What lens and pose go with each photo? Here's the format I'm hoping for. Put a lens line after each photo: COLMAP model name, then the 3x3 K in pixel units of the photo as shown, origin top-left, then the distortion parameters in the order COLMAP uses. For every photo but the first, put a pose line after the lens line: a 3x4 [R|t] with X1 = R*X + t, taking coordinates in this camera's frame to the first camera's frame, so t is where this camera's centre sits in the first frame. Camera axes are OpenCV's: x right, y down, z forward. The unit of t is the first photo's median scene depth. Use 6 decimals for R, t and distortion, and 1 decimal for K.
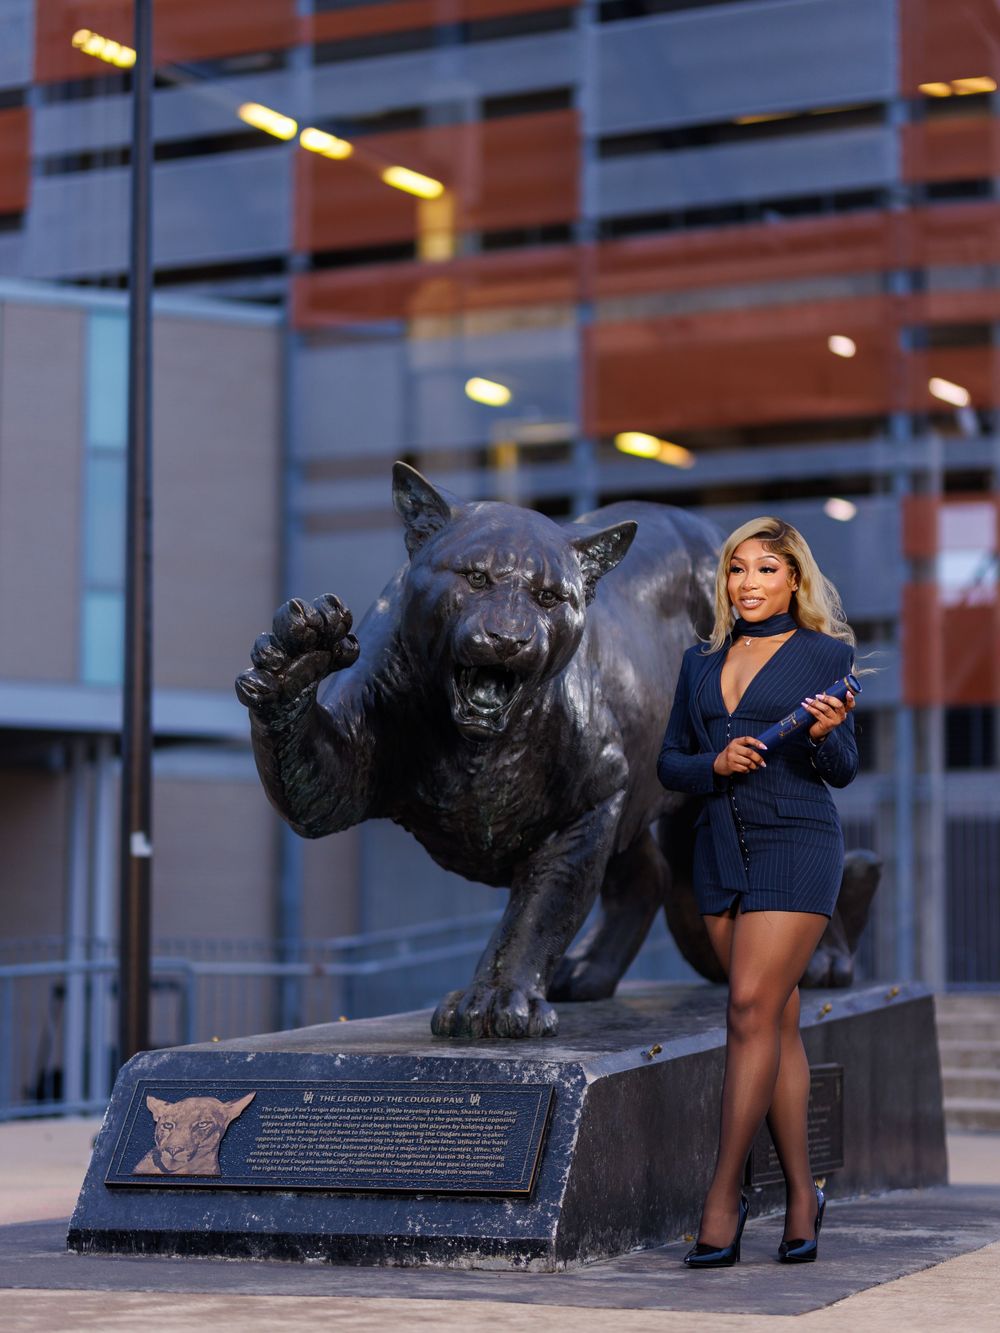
lens RADIAL K [[3550.6, 0, 496.8], [0, 3550.6, 654.5], [0, 0, 1]] dist [0.072449, 0.000000]
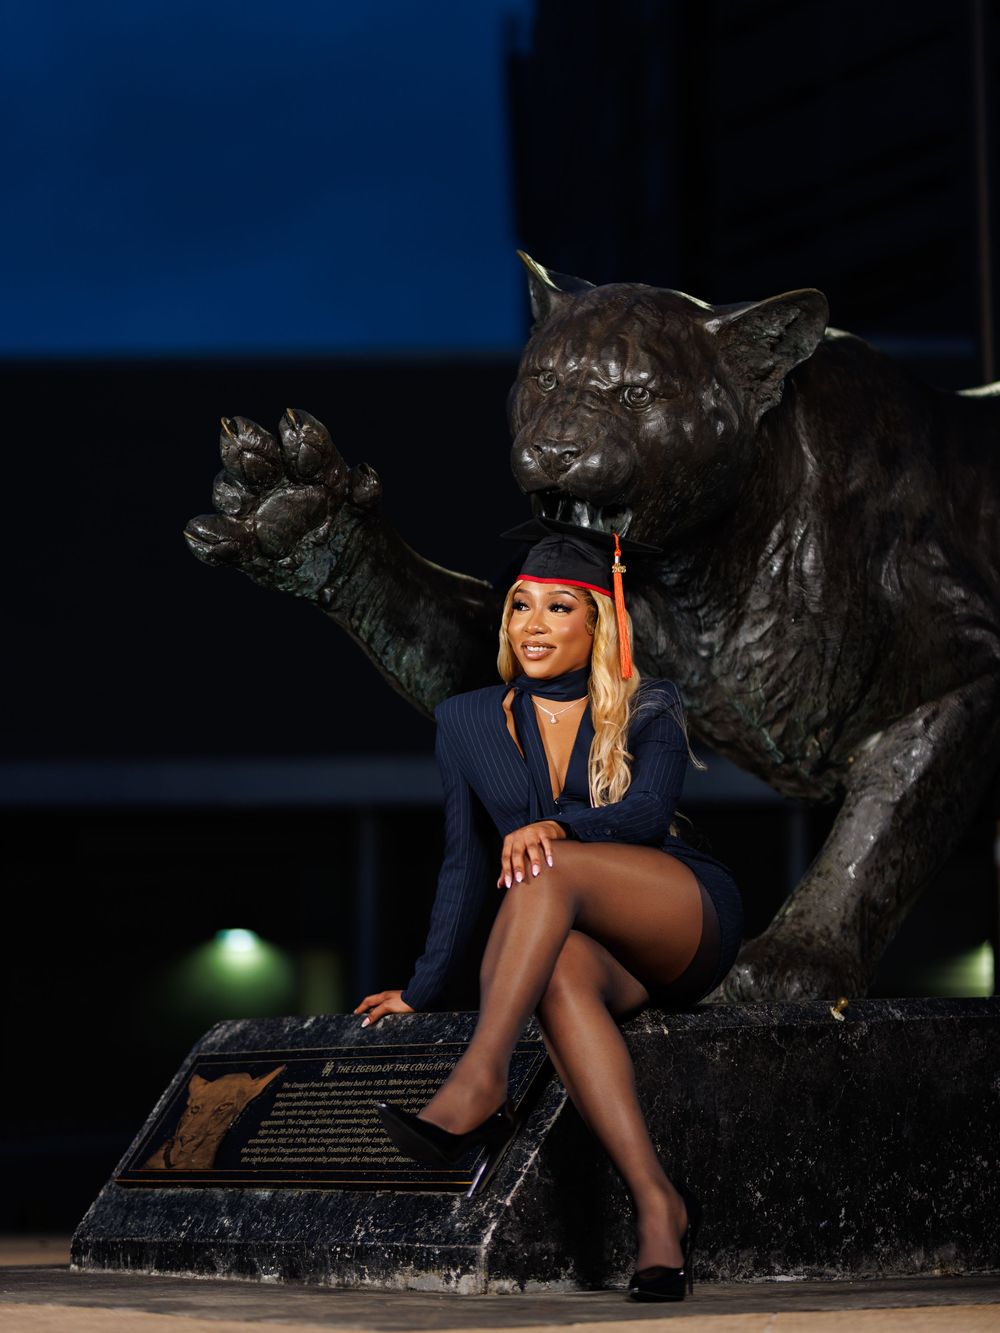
lens RADIAL K [[3550.6, 0, 499.4], [0, 3550.6, 664.0], [0, 0, 1]] dist [0.072449, 0.000000]
pose [[0.855645, -0.075259, -0.512062, 0.374690], [0.053864, 0.996948, -0.056518, 0.082565], [0.514753, 0.020778, 0.857087, 0.360996]]
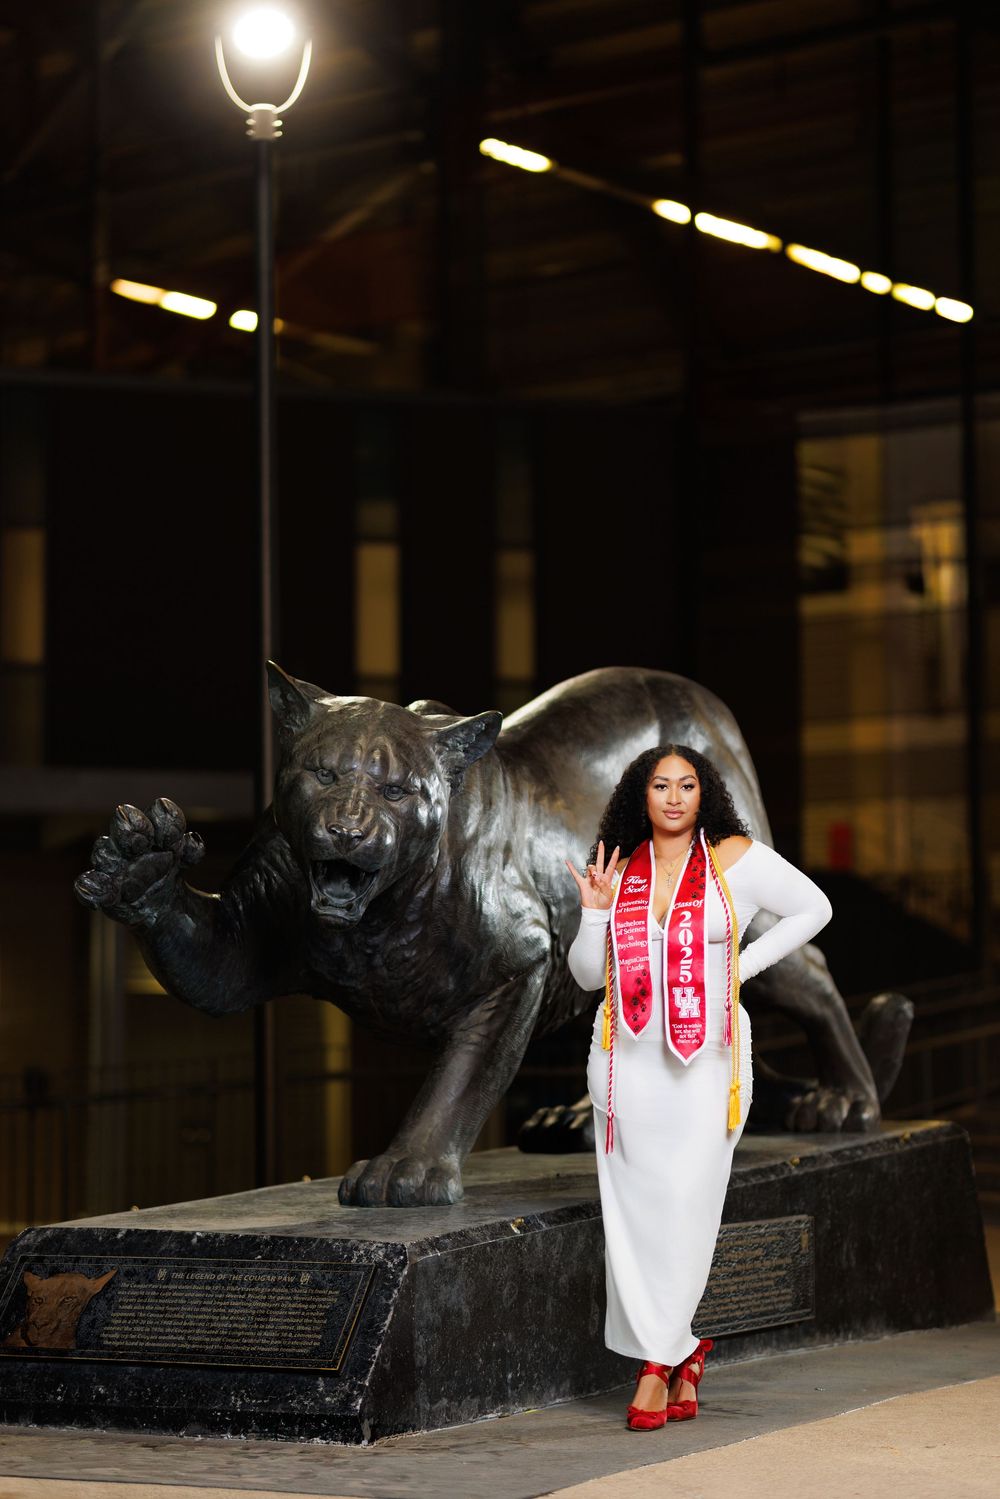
lens RADIAL K [[3477.2, 0, 500.9], [0, 3477.2, 755.2], [0, 0, 1]] dist [0.028535, 0.000000]
pose [[0.987191, -0.023067, -0.157868, 0.212034], [0.025143, 0.999621, 0.011167, -0.038353], [0.157551, -0.014993, 0.987397, -0.001782]]
